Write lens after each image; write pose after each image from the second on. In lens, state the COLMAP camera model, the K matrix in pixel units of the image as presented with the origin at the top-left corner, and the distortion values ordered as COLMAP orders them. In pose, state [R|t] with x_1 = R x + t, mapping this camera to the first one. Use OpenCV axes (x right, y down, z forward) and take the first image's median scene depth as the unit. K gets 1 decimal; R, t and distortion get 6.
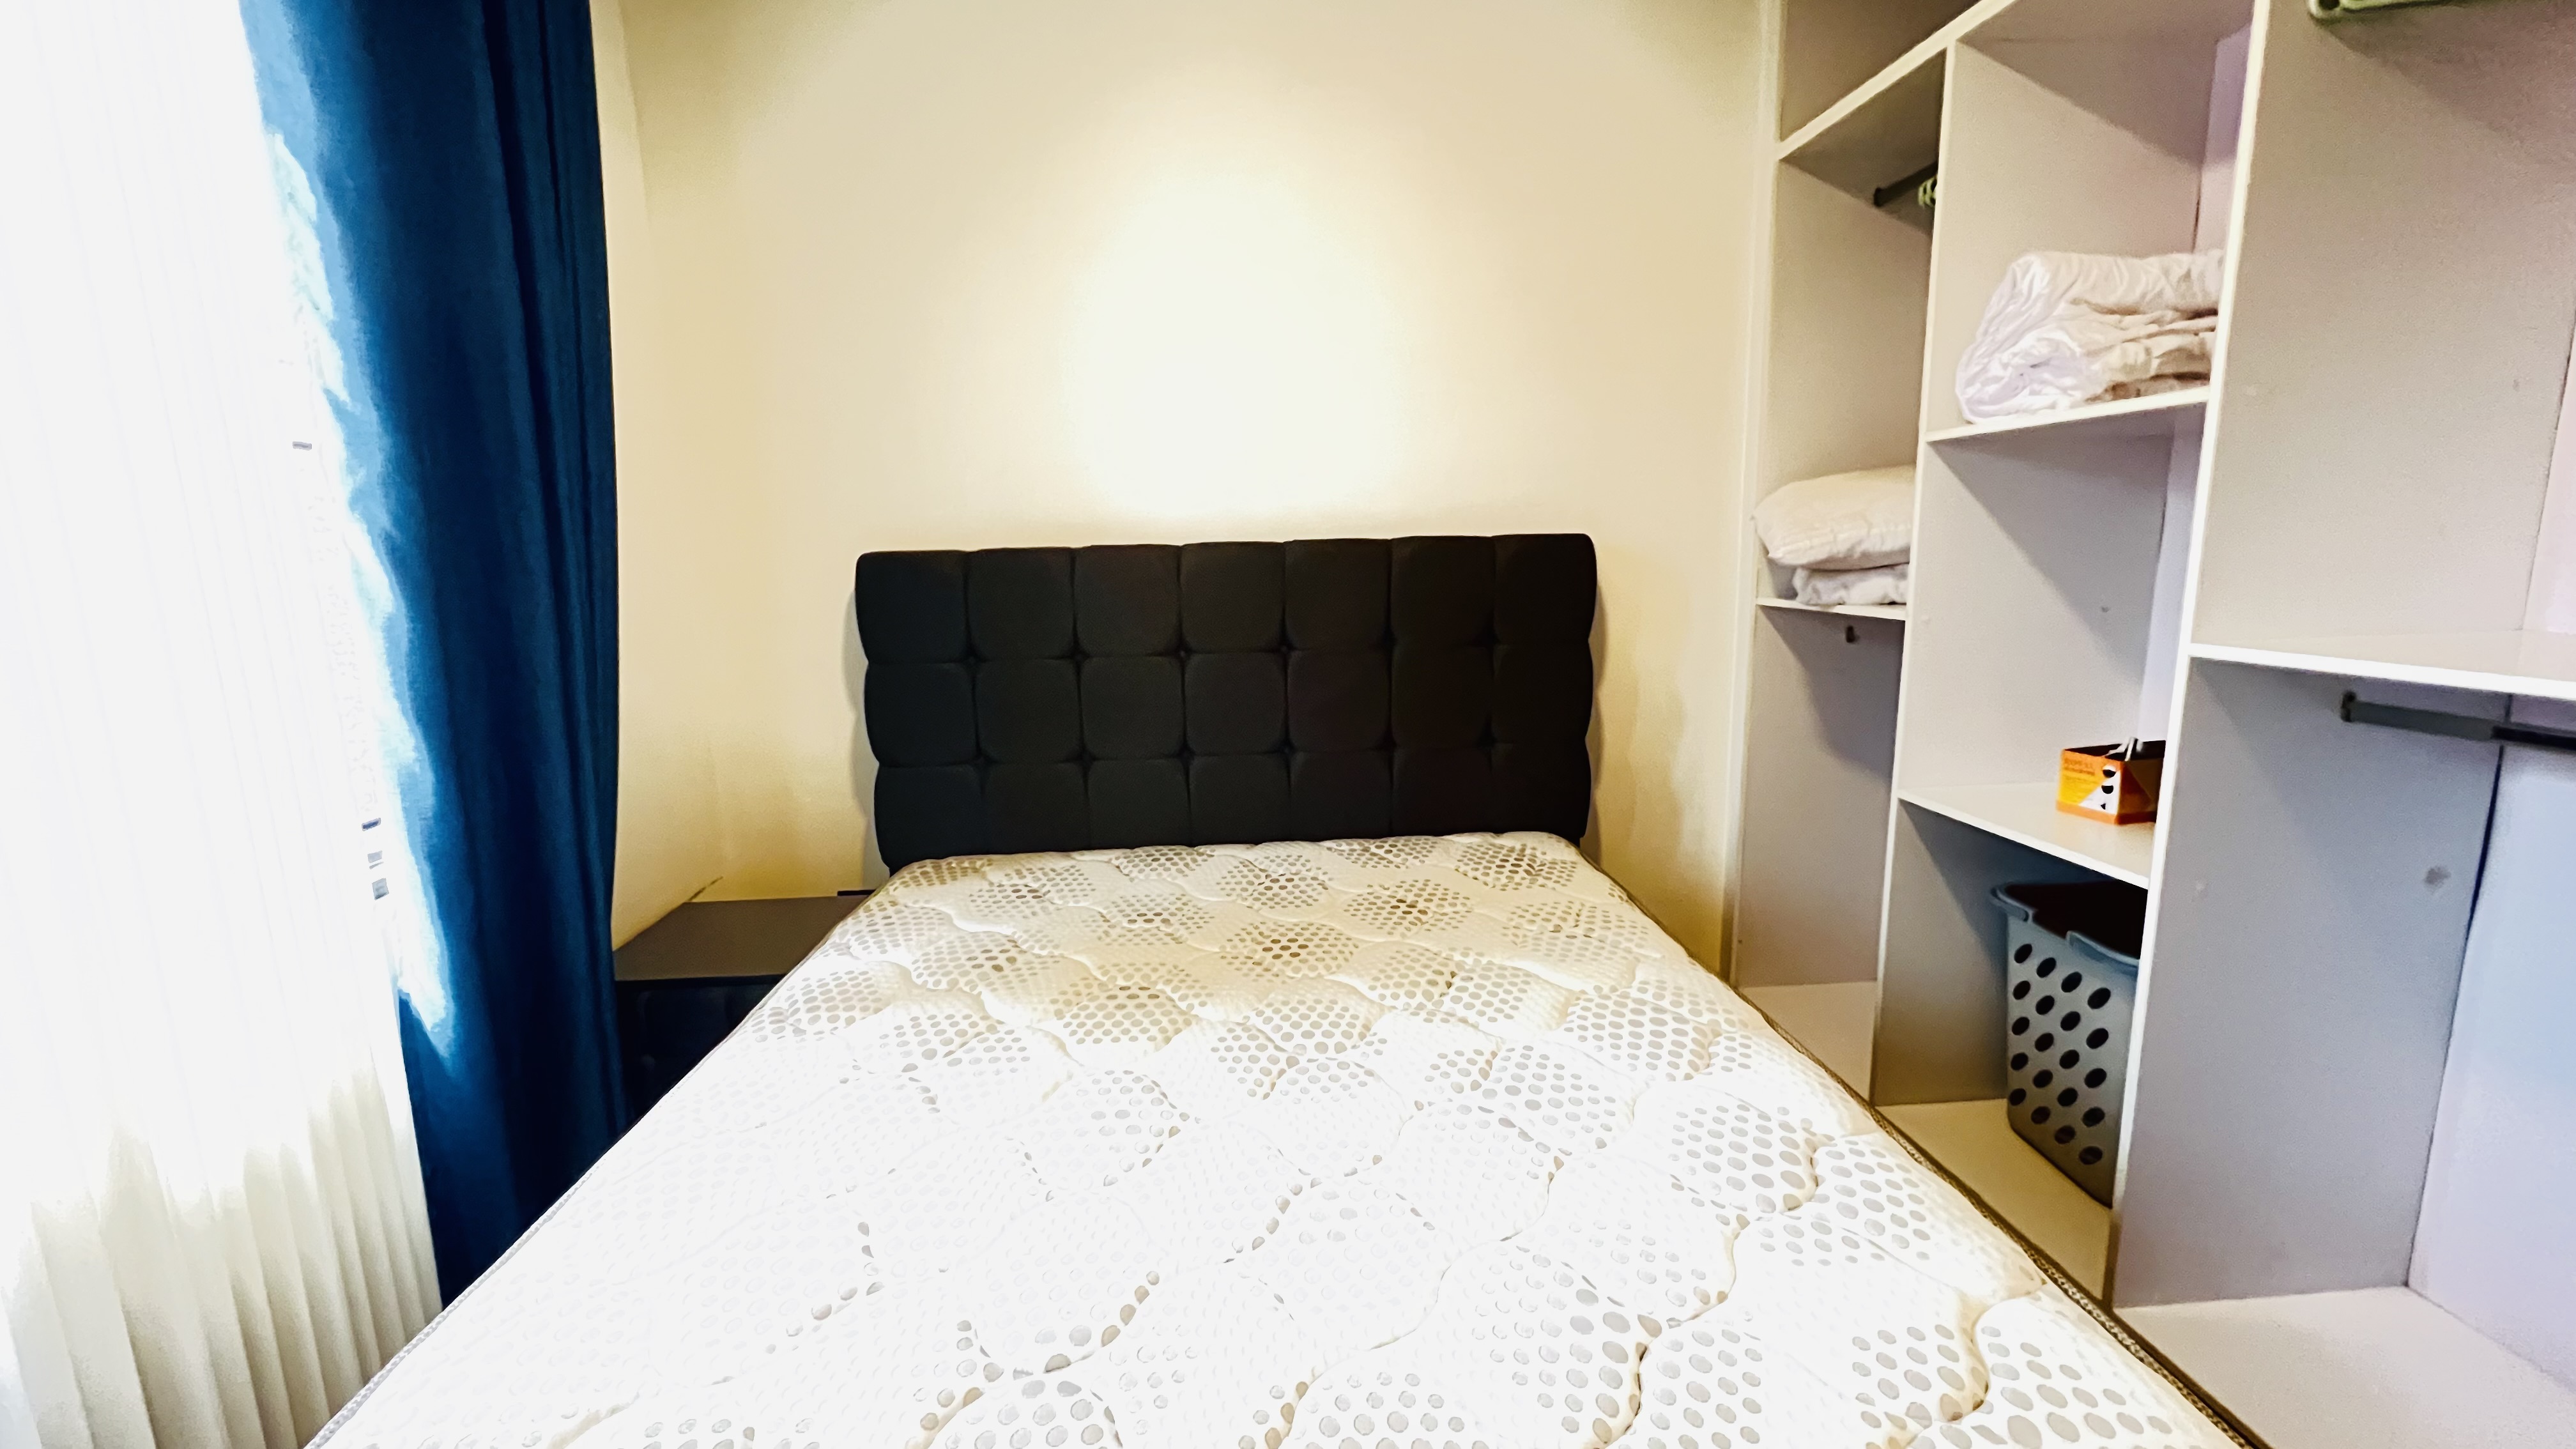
lens RADIAL K [[1027.2, 0, 1289.8], [0, 1027.2, 720.5], [0, 0, 1]] dist [-0.002926, 0.000175]
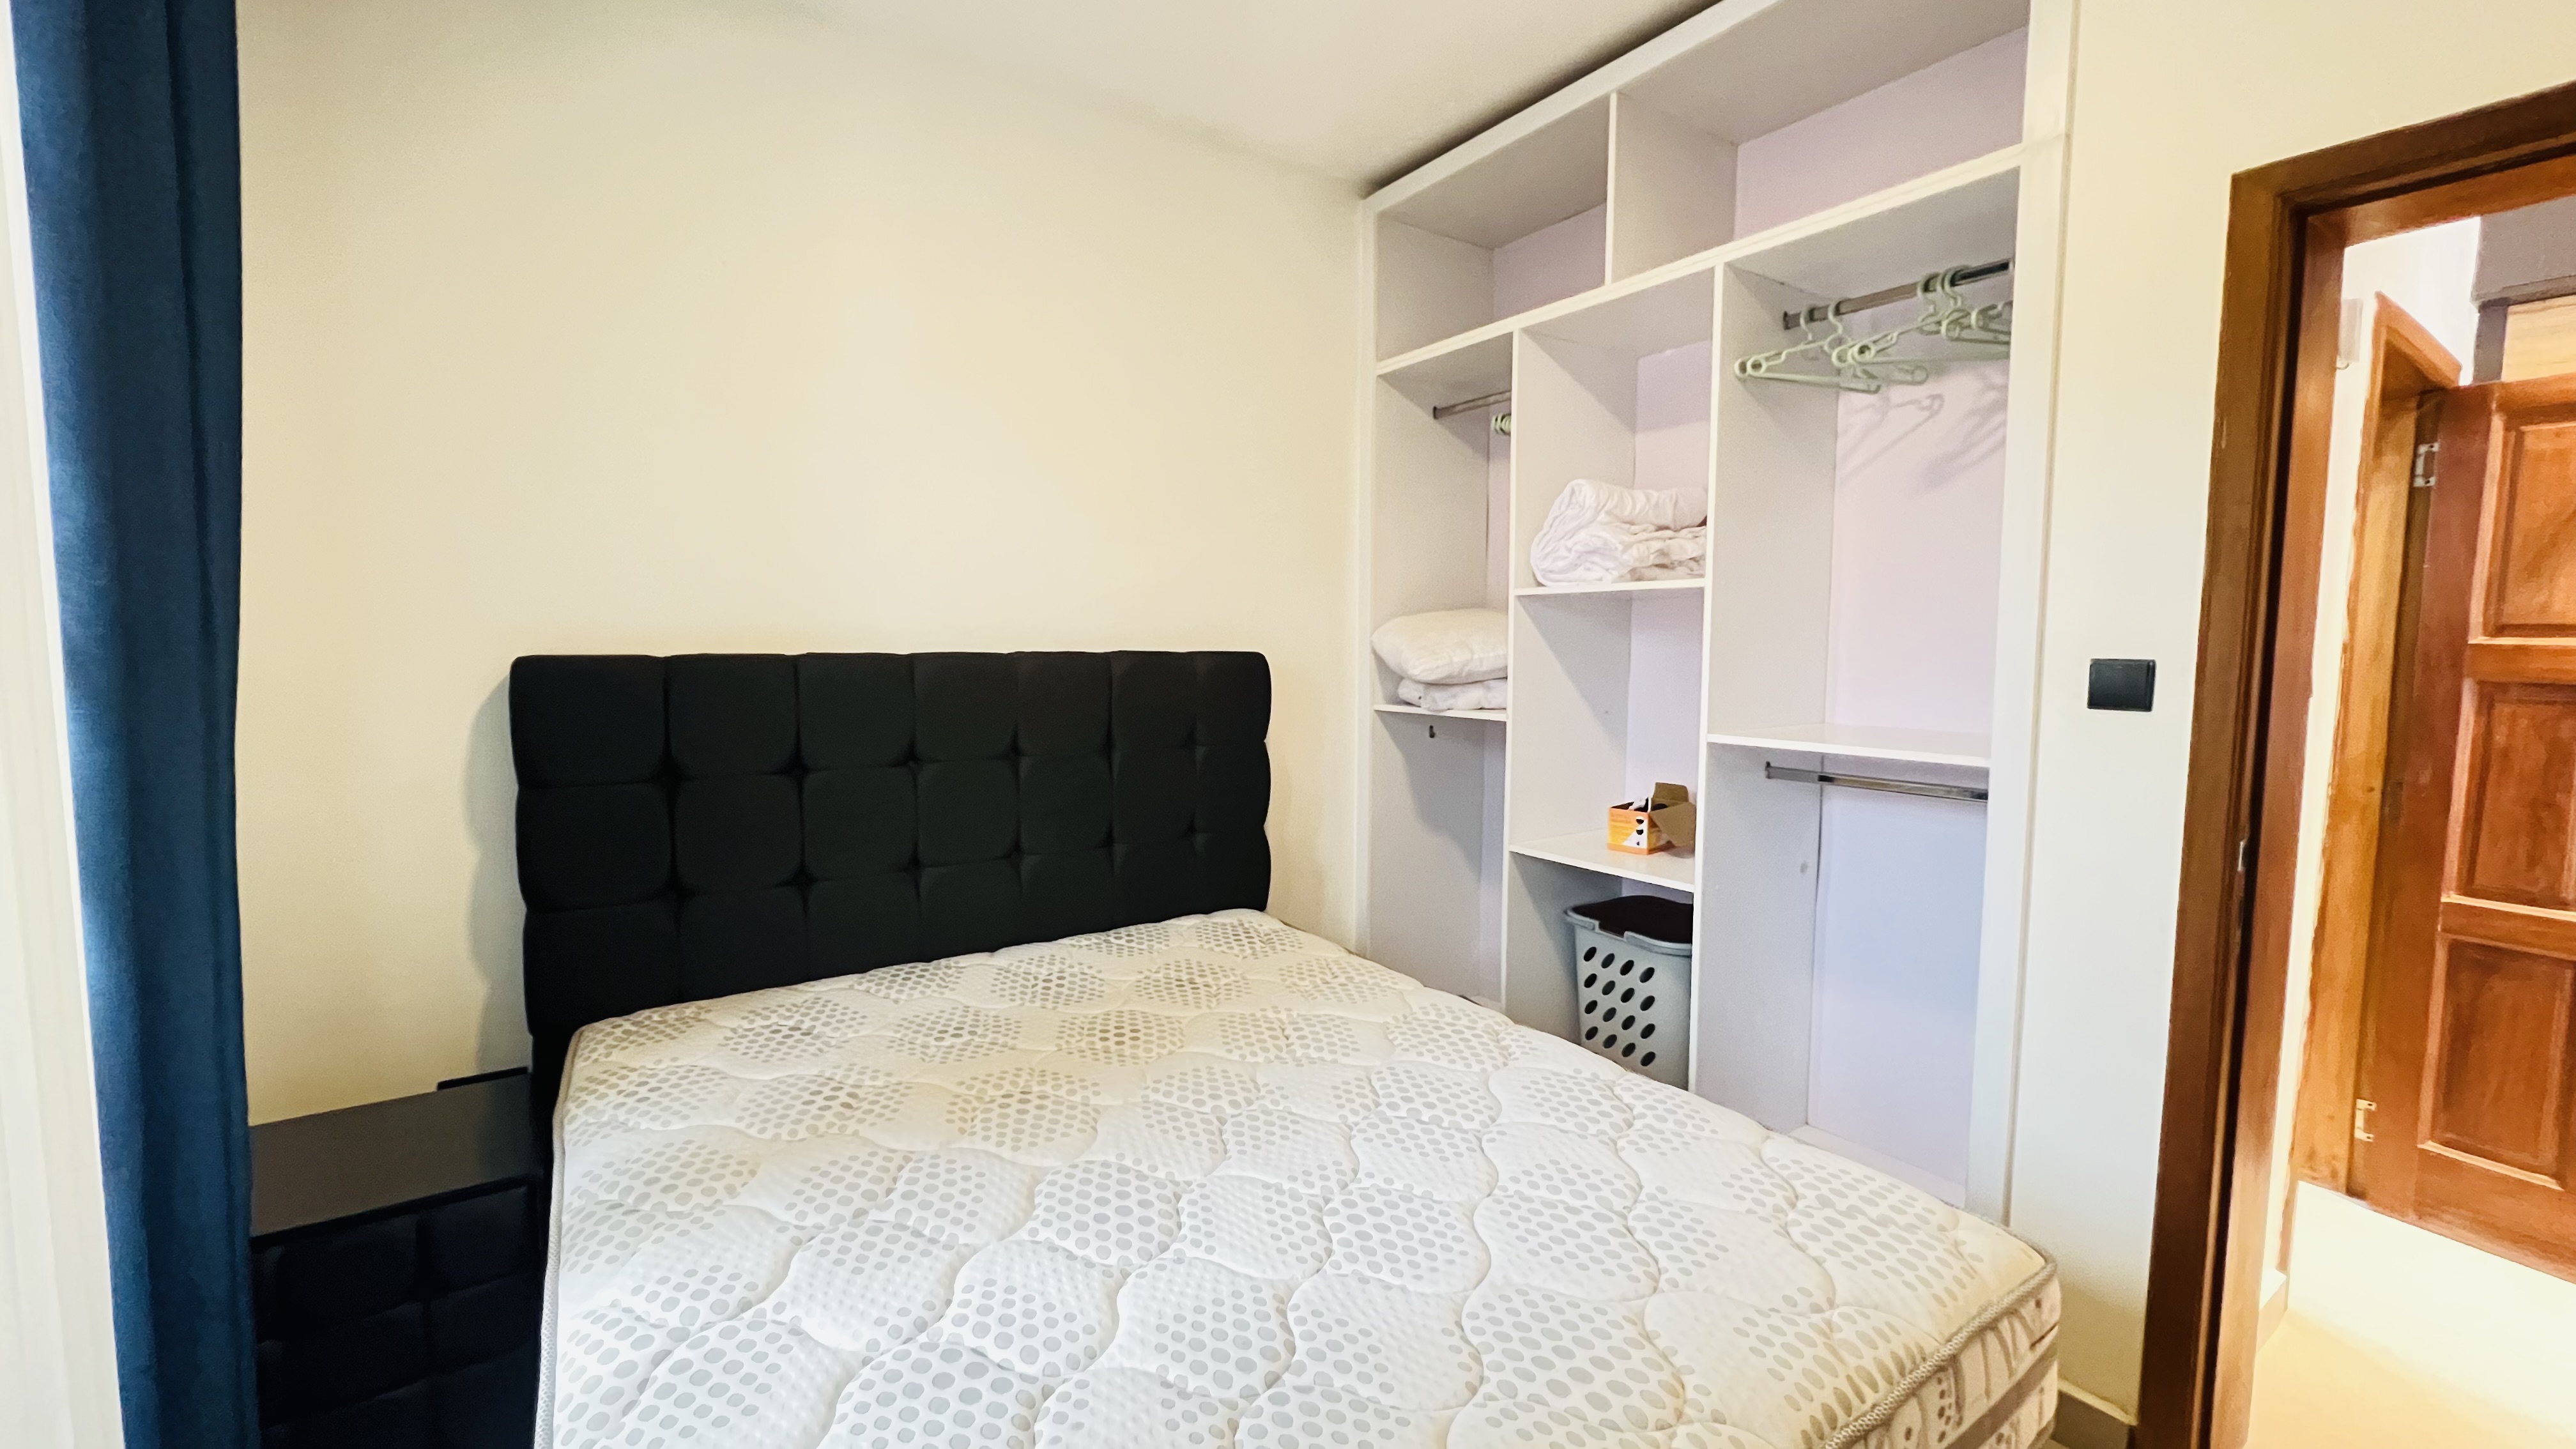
lens RADIAL K [[1027.2, 0, 1279.9], [0, 1027.2, 721.2], [0, 0, 1]] dist [-0.002926, 0.000175]
pose [[0.858638, -0.013051, 0.512417, -0.370073], [0.063308, 0.994722, -0.080747, -0.005050], [-0.508659, 0.101773, 0.854932, -0.026614]]
